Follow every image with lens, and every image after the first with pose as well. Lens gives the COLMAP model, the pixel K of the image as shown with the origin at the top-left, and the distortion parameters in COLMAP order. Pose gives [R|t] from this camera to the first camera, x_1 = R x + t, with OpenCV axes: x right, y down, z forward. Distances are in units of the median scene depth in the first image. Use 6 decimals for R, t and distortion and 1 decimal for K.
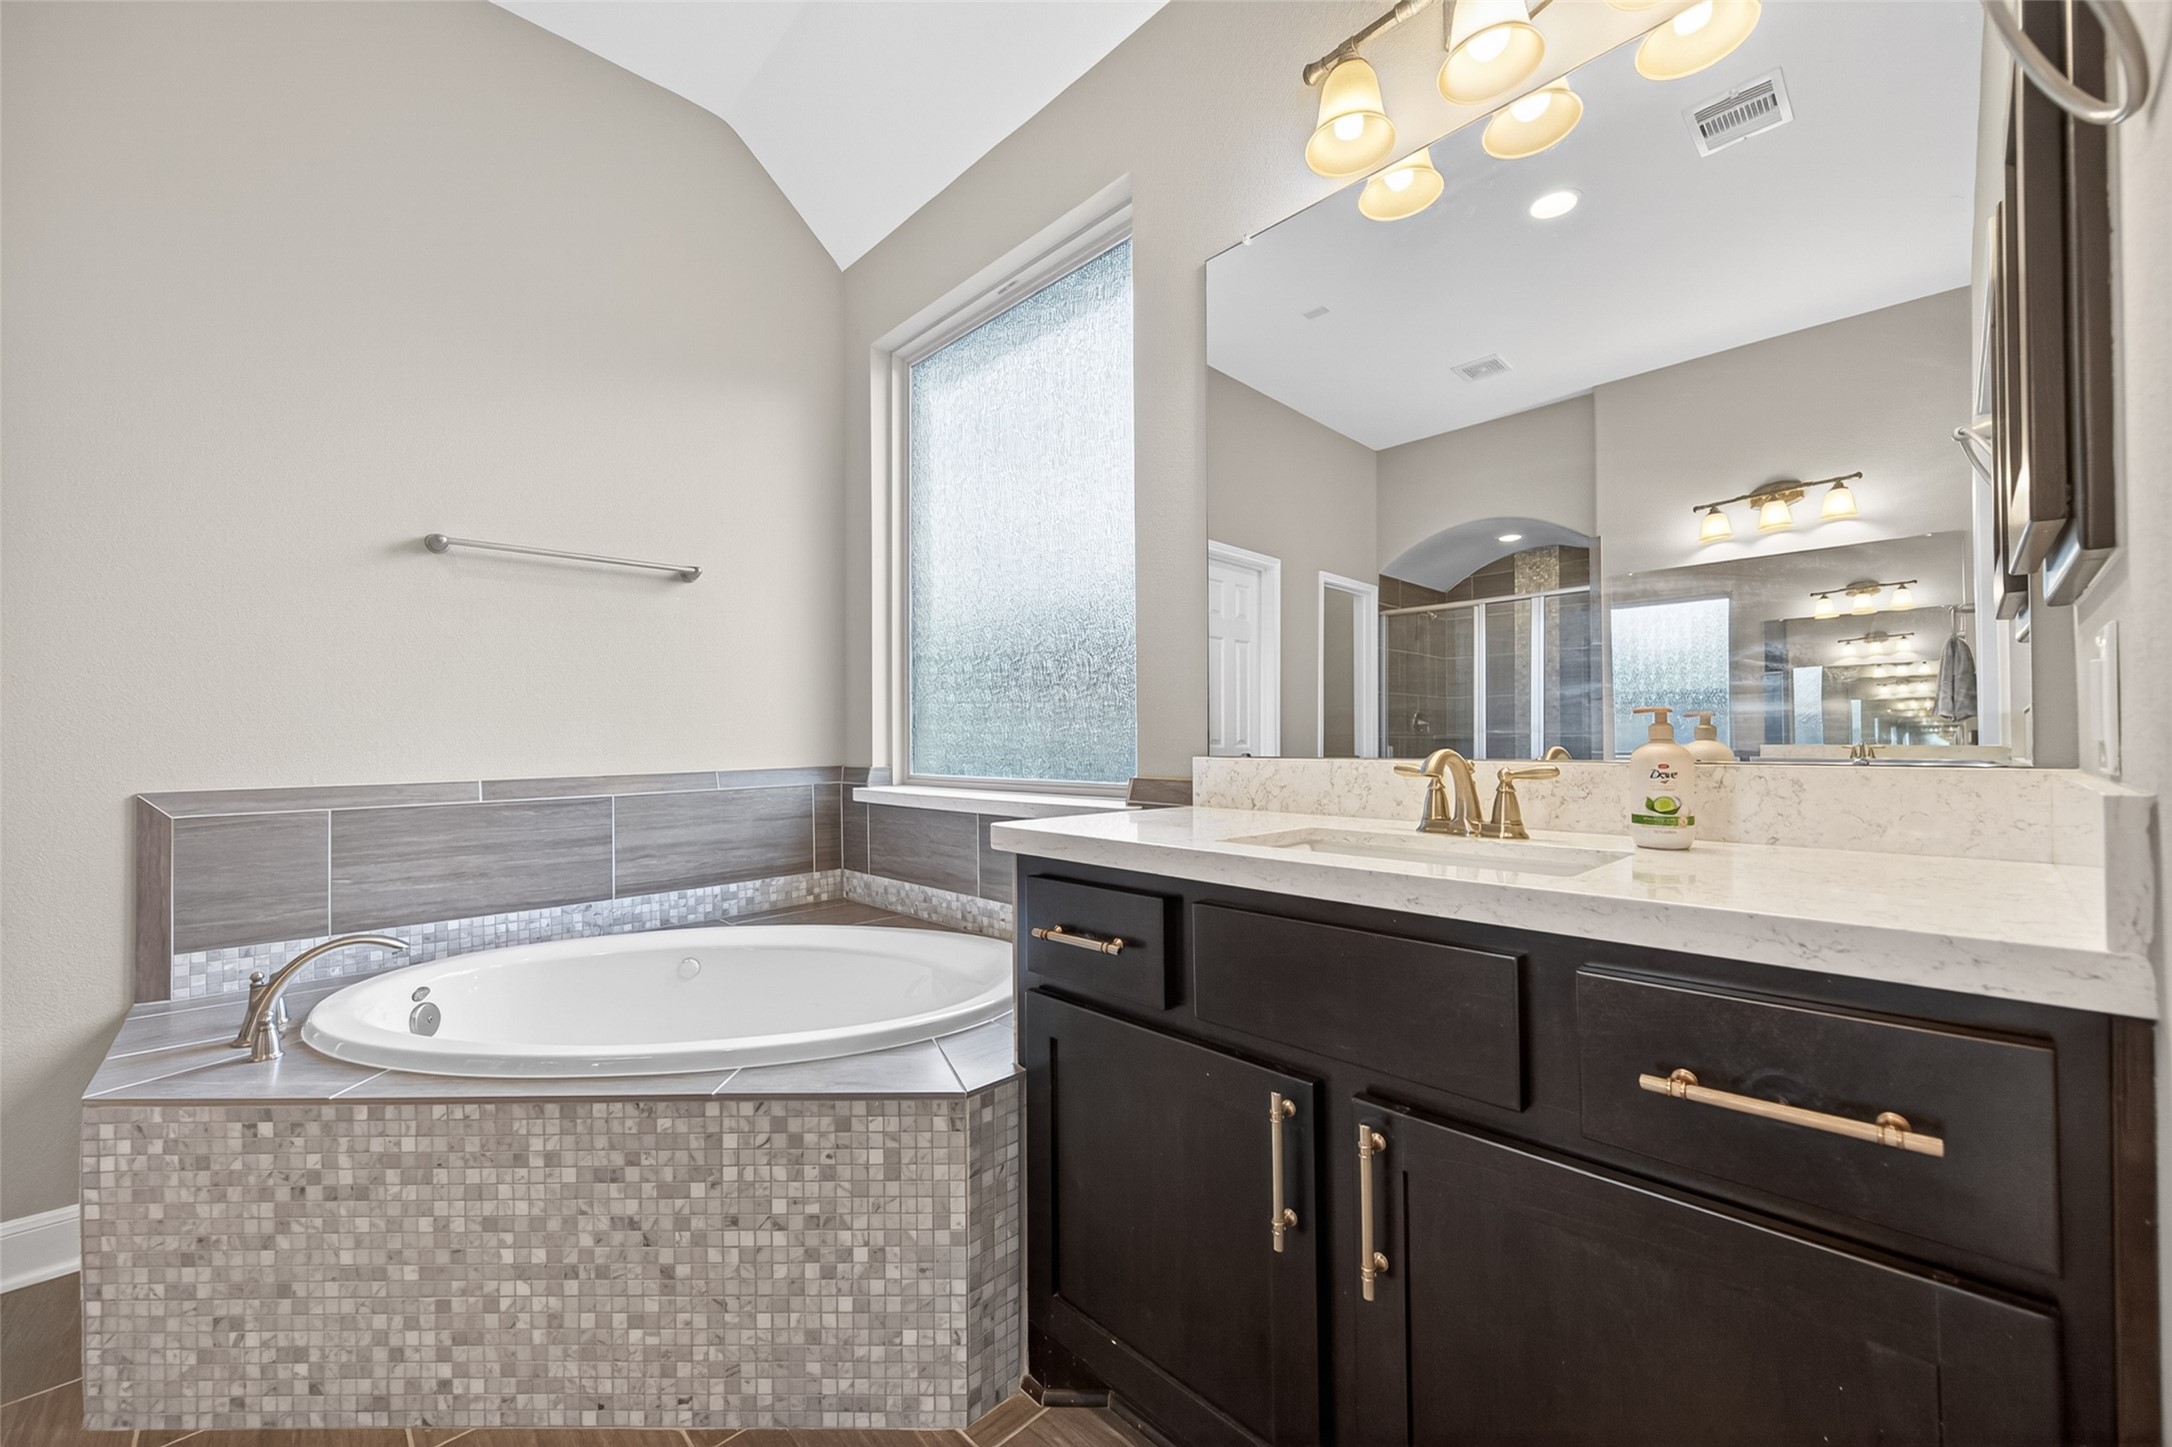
lens RADIAL K [[843.2, 0, 1088.3], [0, 843.2, 731.7], [0, 0, 1]] dist [0.000951, 0.000039]
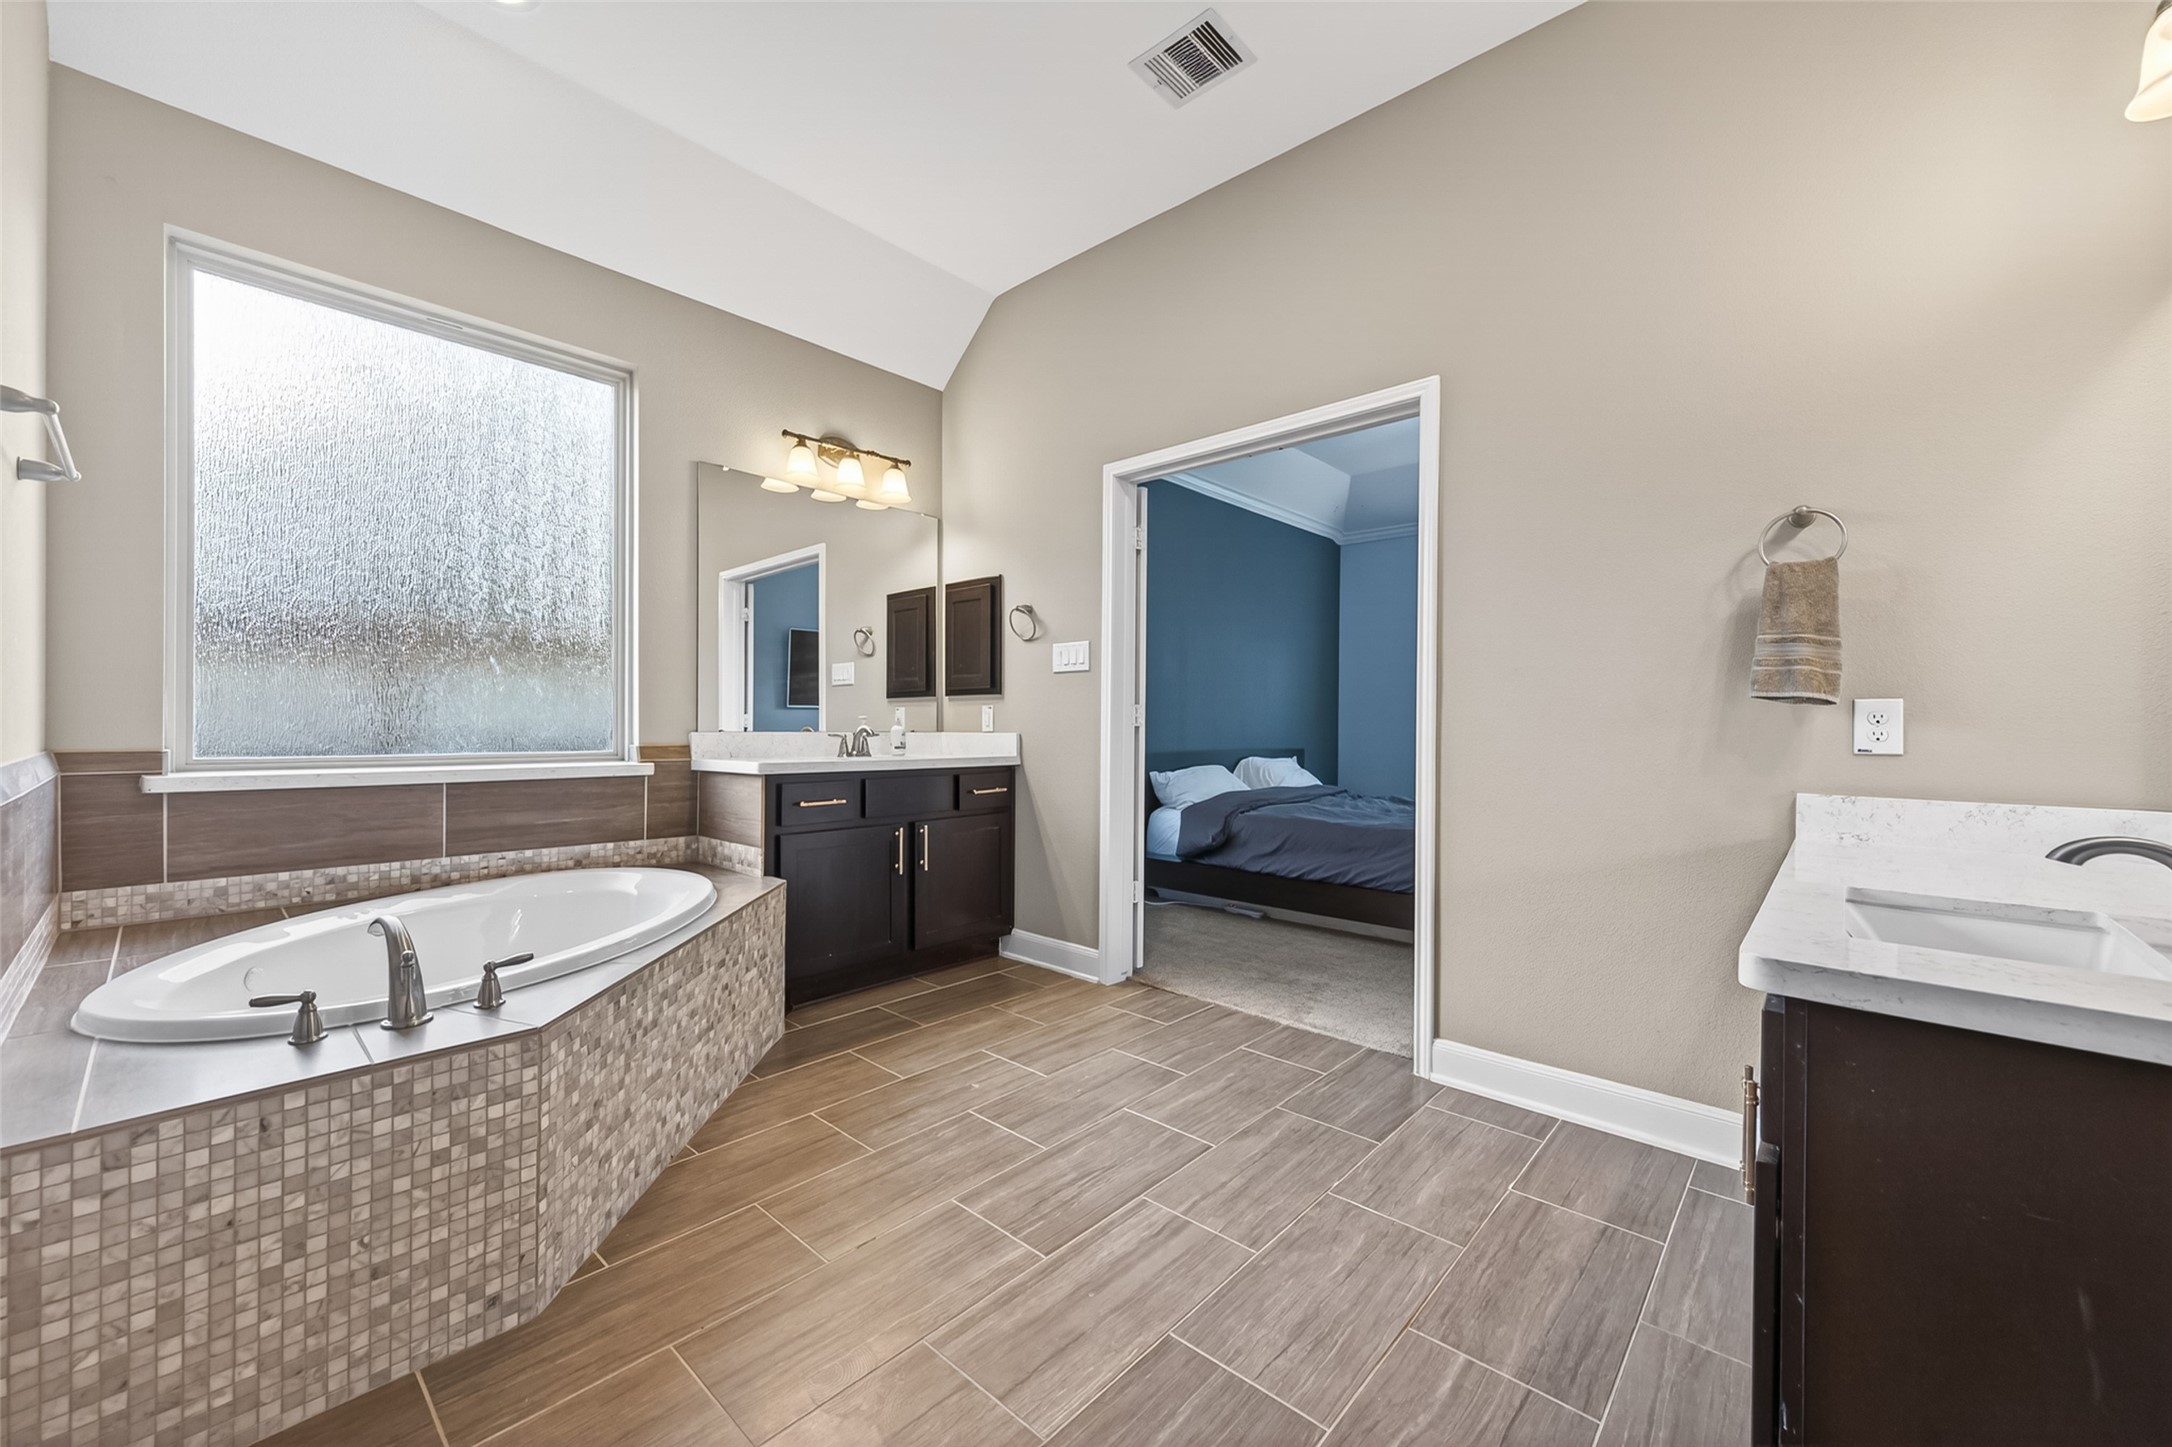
lens RADIAL K [[843.2, 0, 1088.1], [0, 843.2, 730.4], [0, 0, 1]] dist [0.000951, 0.000039]
pose [[-0.057065, 0.008339, 0.998336, -1.240530], [-0.009461, 0.999916, -0.008893, 0.023859], [-0.998326, -0.009952, -0.056981, 0.178104]]
